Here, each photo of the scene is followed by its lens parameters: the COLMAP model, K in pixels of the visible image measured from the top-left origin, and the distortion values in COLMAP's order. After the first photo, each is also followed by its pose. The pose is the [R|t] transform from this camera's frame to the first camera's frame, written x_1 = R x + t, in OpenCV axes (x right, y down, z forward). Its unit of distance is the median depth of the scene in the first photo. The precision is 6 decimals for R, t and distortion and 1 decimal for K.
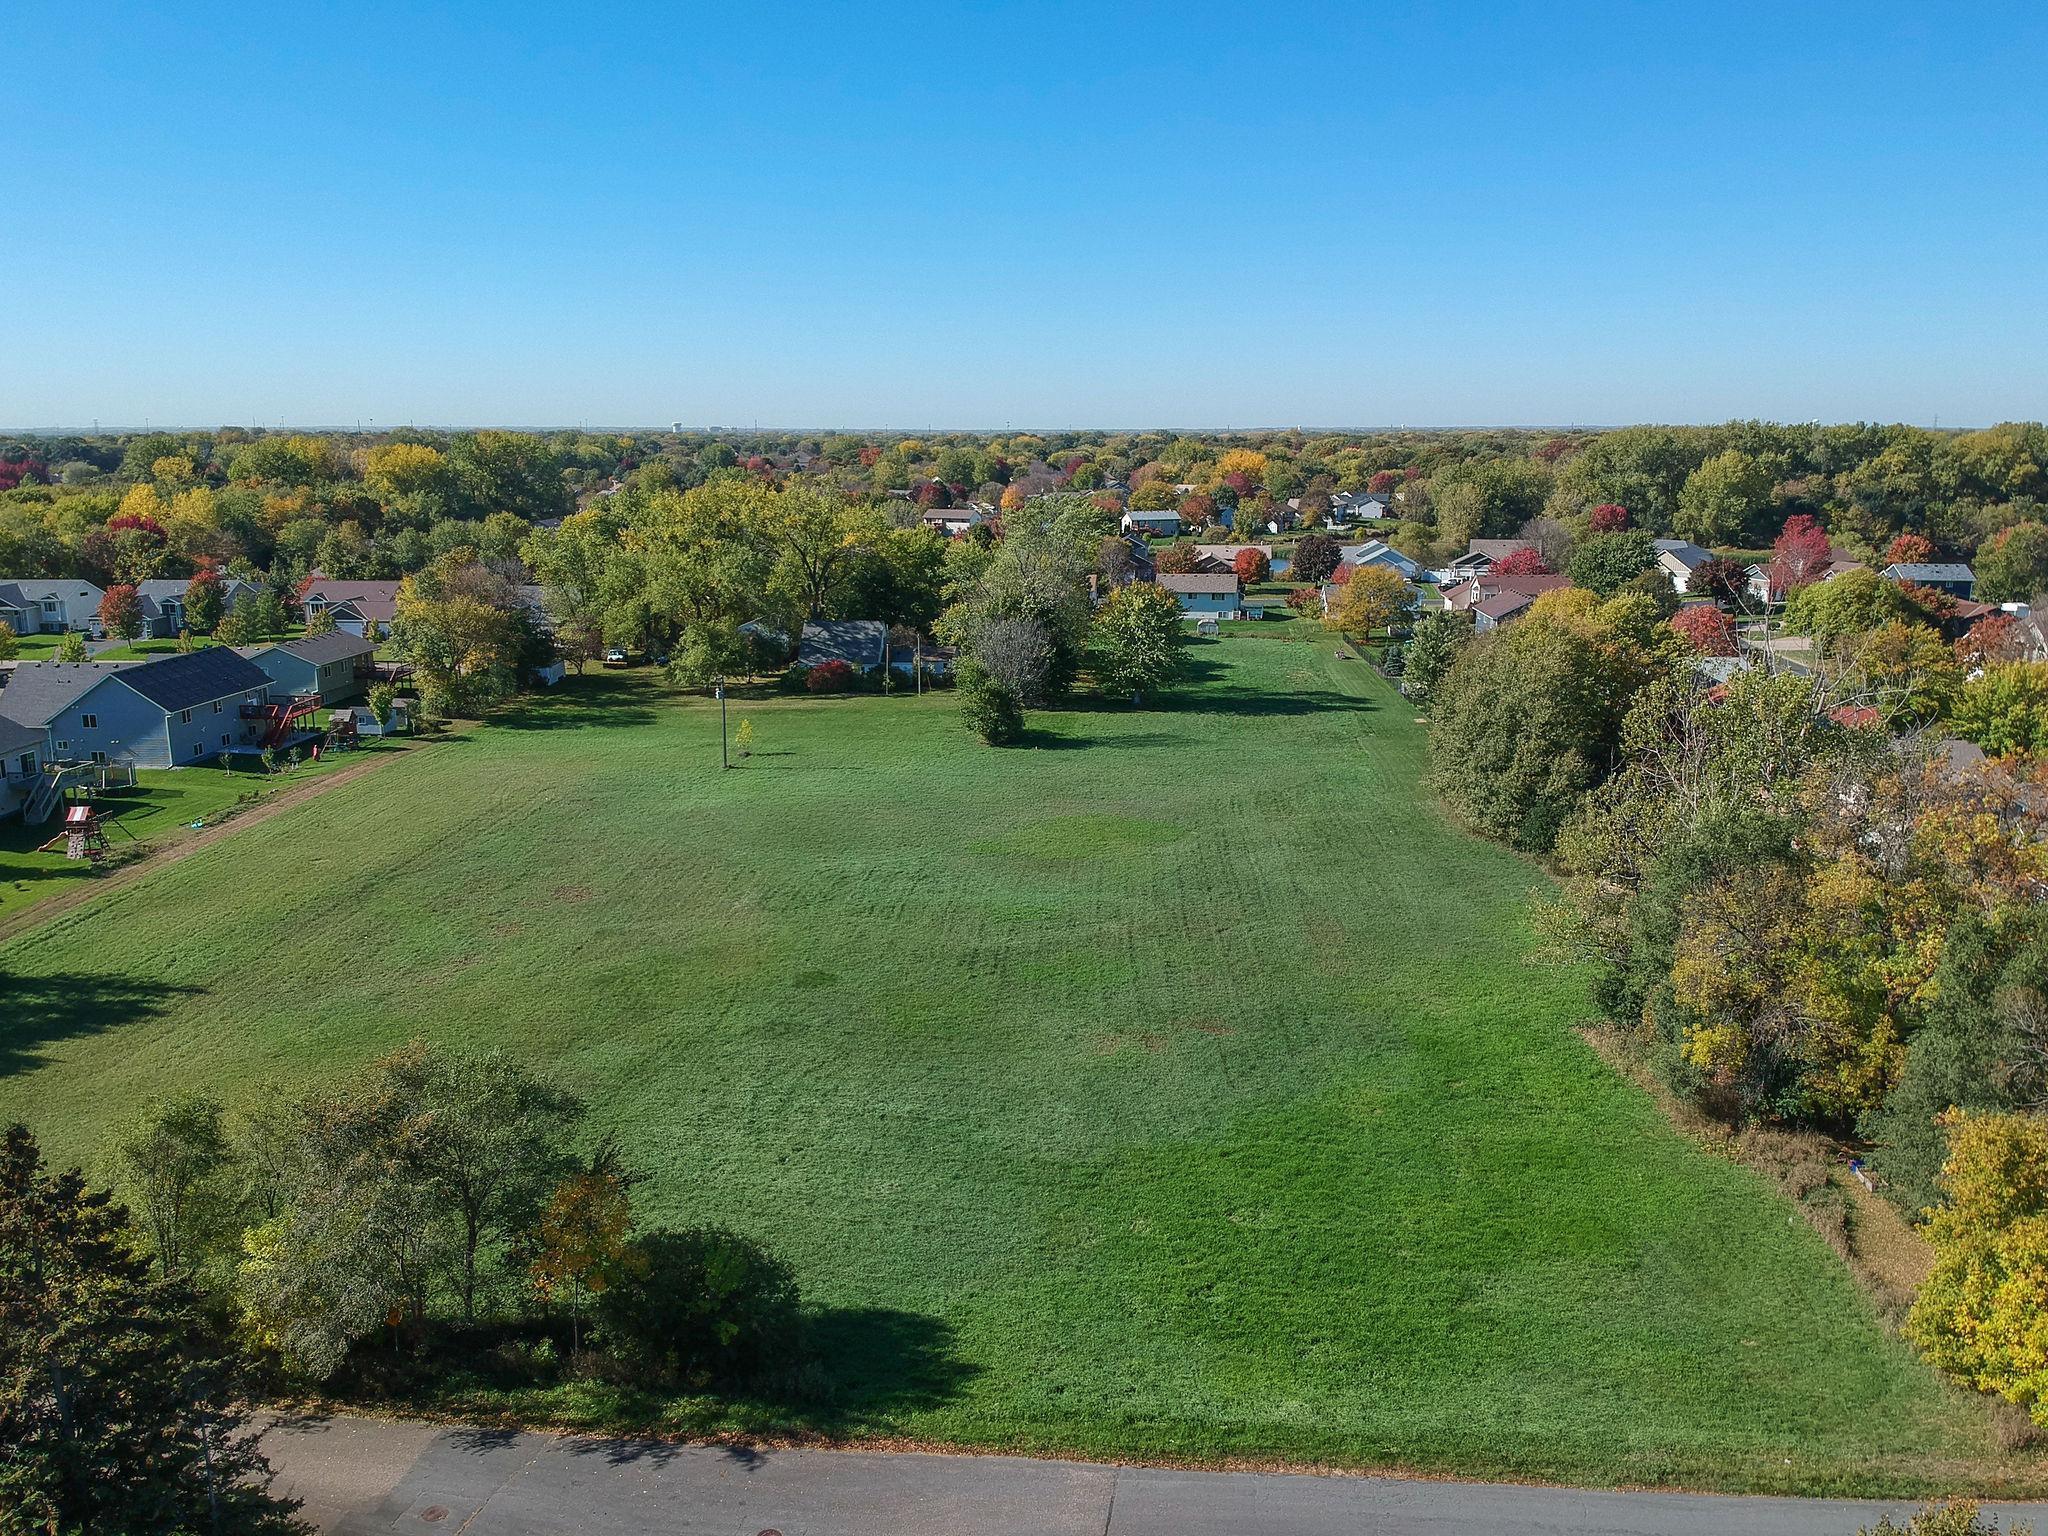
lens RADIAL K [[1602.4, 0, 1024.0], [0, 1602.4, 768.0], [0, 0, 1]] dist [0.083641, -0.158153]
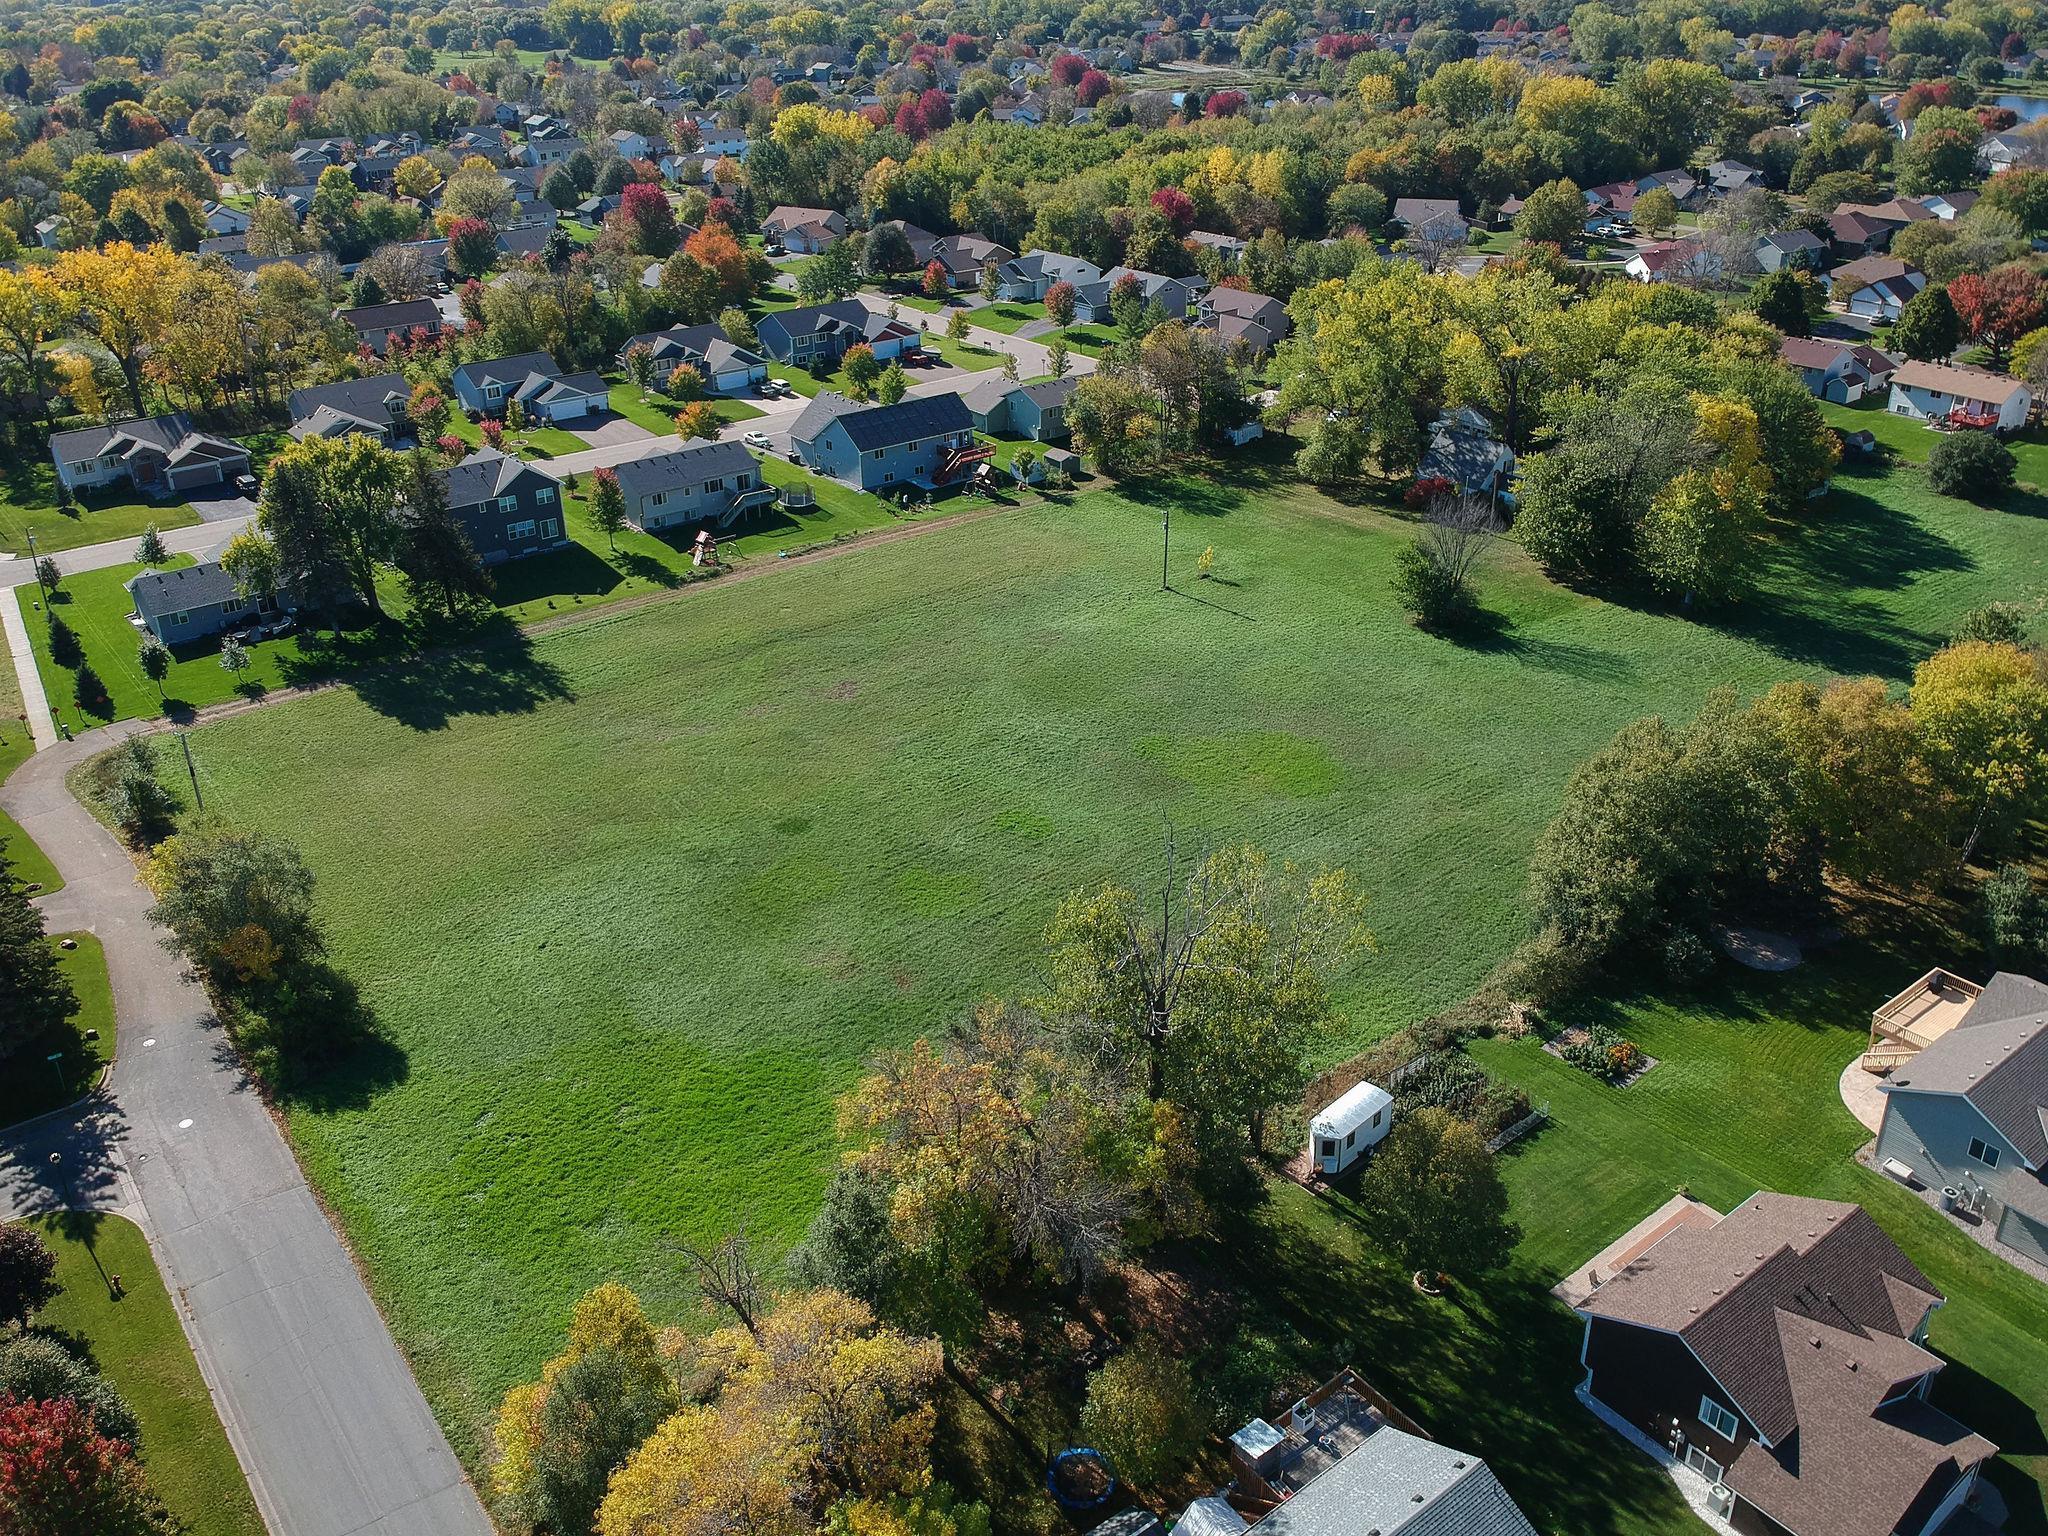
lens RADIAL K [[1602.4, 0, 1024.0], [0, 1602.4, 768.0], [0, 0, 1]] dist [0.083641, -0.158153]
pose [[0.665753, 0.333905, -0.667293, 0.514485], [-0.137573, 0.933885, 0.330049, -0.226709], [0.733380, -0.127930, 0.667673, 0.127831]]
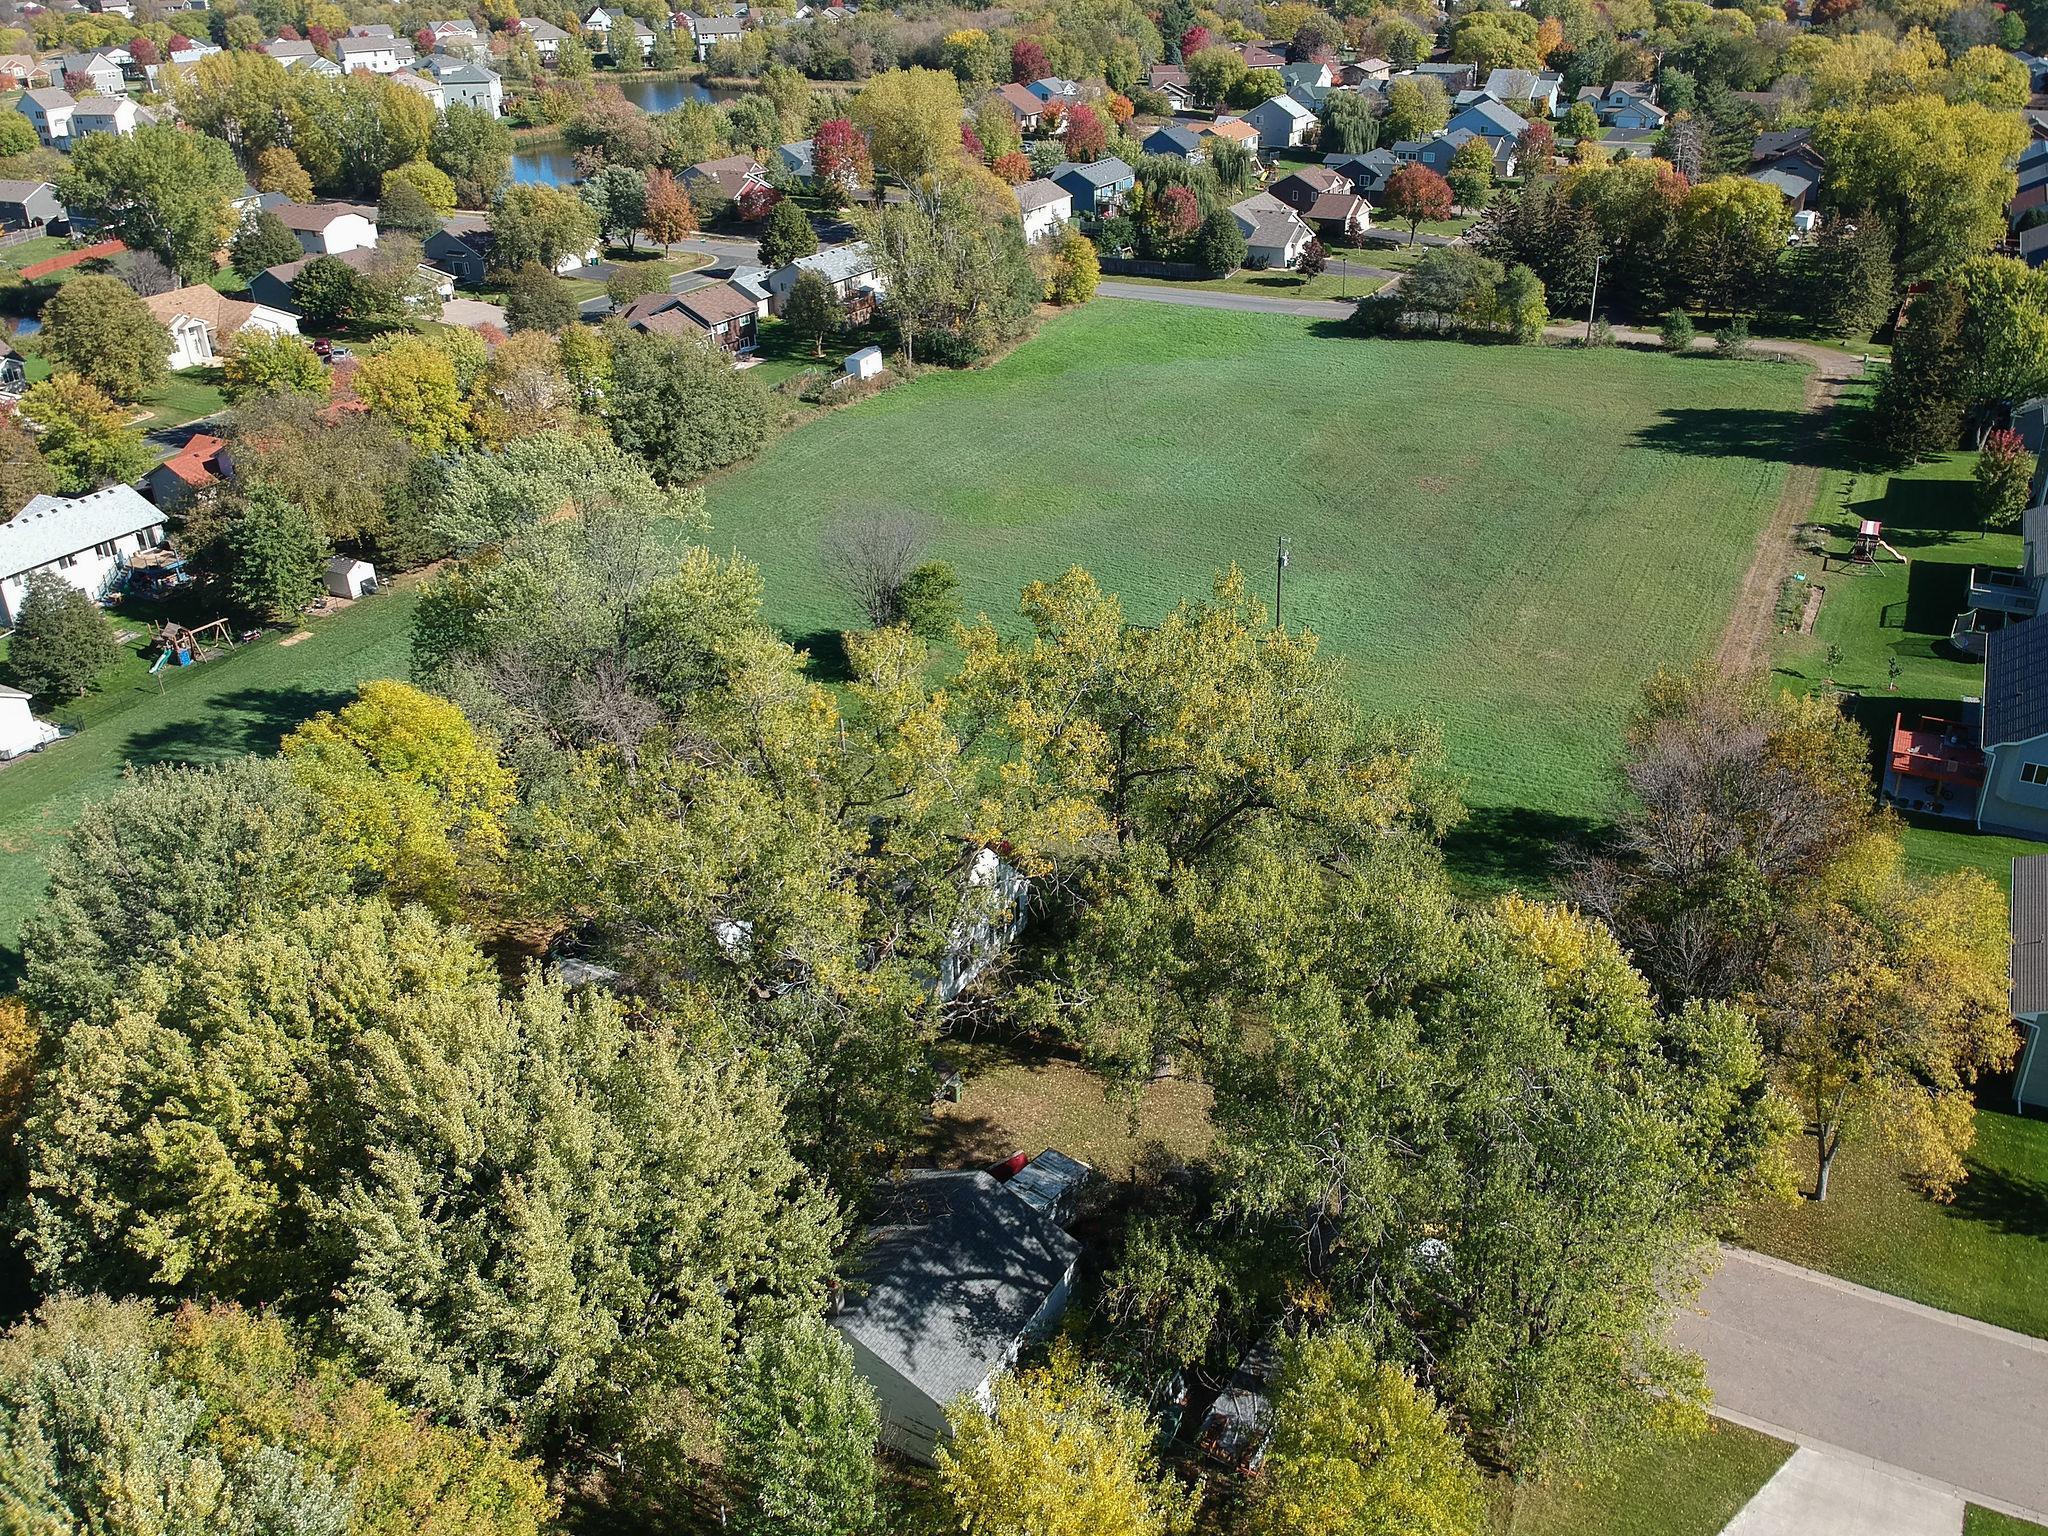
lens RADIAL K [[1650.5, 0, 1144.7], [0, 1650.5, 741.6], [0, 0, 1]] dist [0.109704, -0.256841]
pose [[-0.932336, -0.161132, 0.323707, -0.369459], [0.079945, 0.781214, 0.619123, -0.444043], [-0.352645, 0.603110, -0.715472, 1.512864]]
